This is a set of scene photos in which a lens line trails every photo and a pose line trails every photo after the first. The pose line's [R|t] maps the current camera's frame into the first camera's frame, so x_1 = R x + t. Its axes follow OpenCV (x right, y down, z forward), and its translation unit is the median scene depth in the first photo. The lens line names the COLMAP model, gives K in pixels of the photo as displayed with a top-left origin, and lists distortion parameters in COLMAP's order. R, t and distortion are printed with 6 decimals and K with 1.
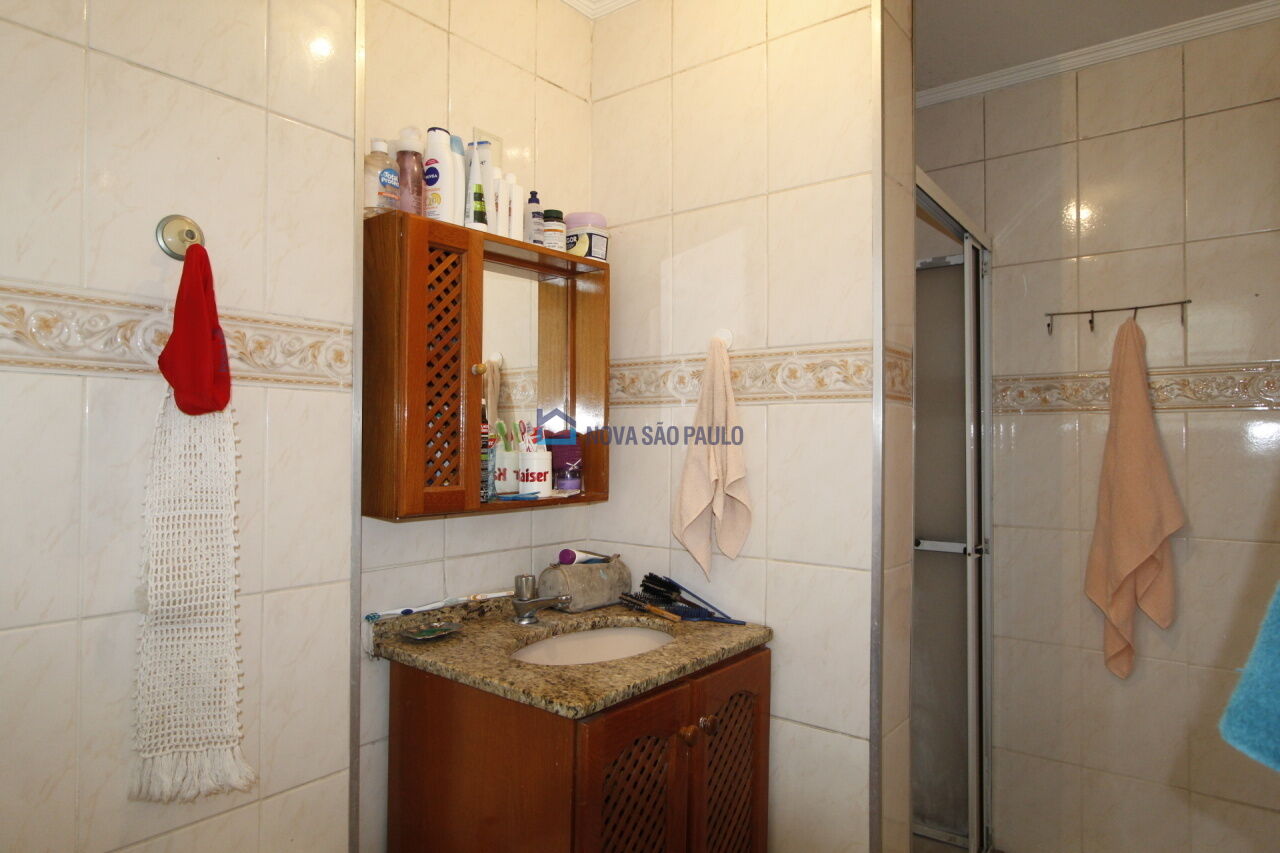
lens RADIAL K [[771.2, 0, 640.0], [0, 771.2, 426.5], [0, 0, 1]] dist [-0.020773, 0.004683]
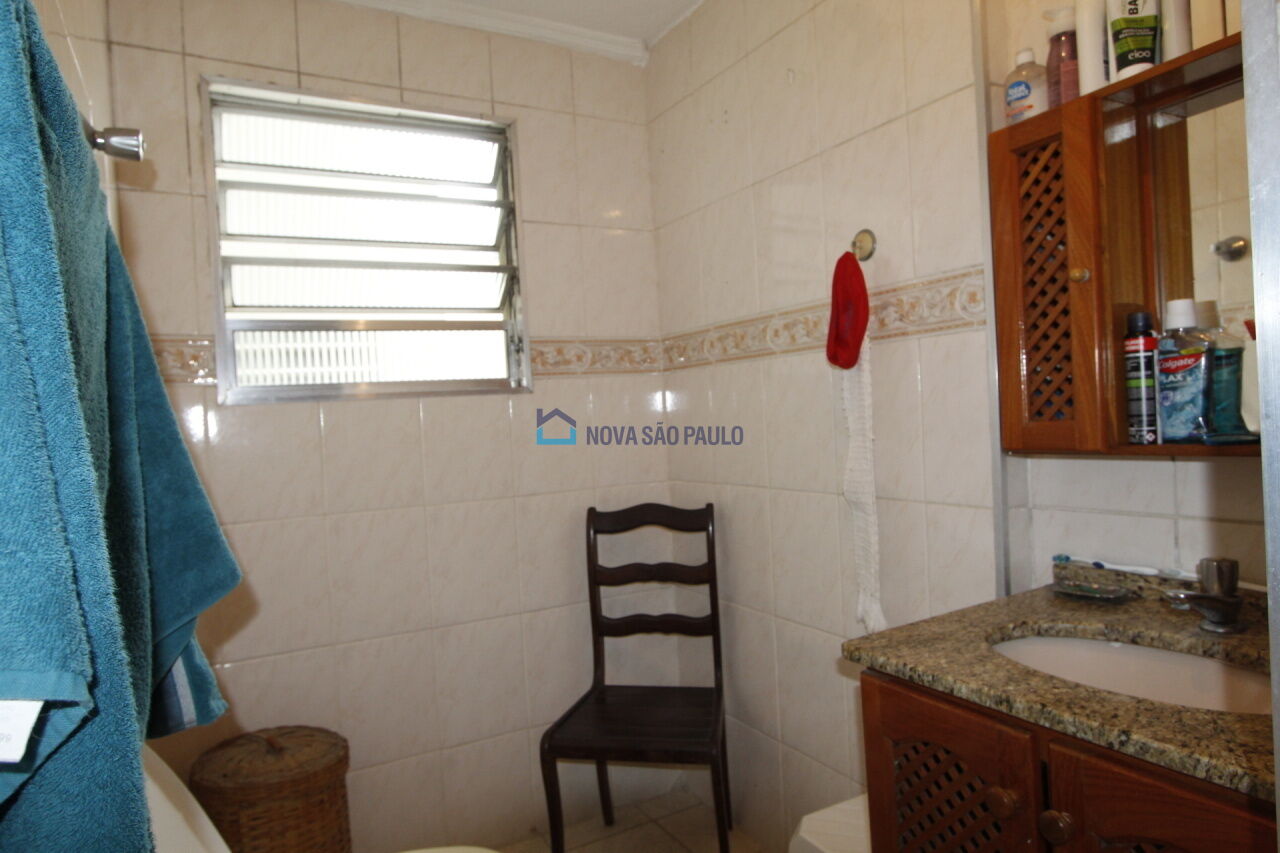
lens RADIAL K [[771.2, 0, 640.0], [0, 771.2, 426.5], [0, 0, 1]] dist [-0.020773, 0.004683]
pose [[-0.393727, 0.017282, -0.919065, 0.777125], [0.066109, 0.997767, -0.009559, 0.068076], [0.916847, -0.064522, -0.393990, 0.994095]]
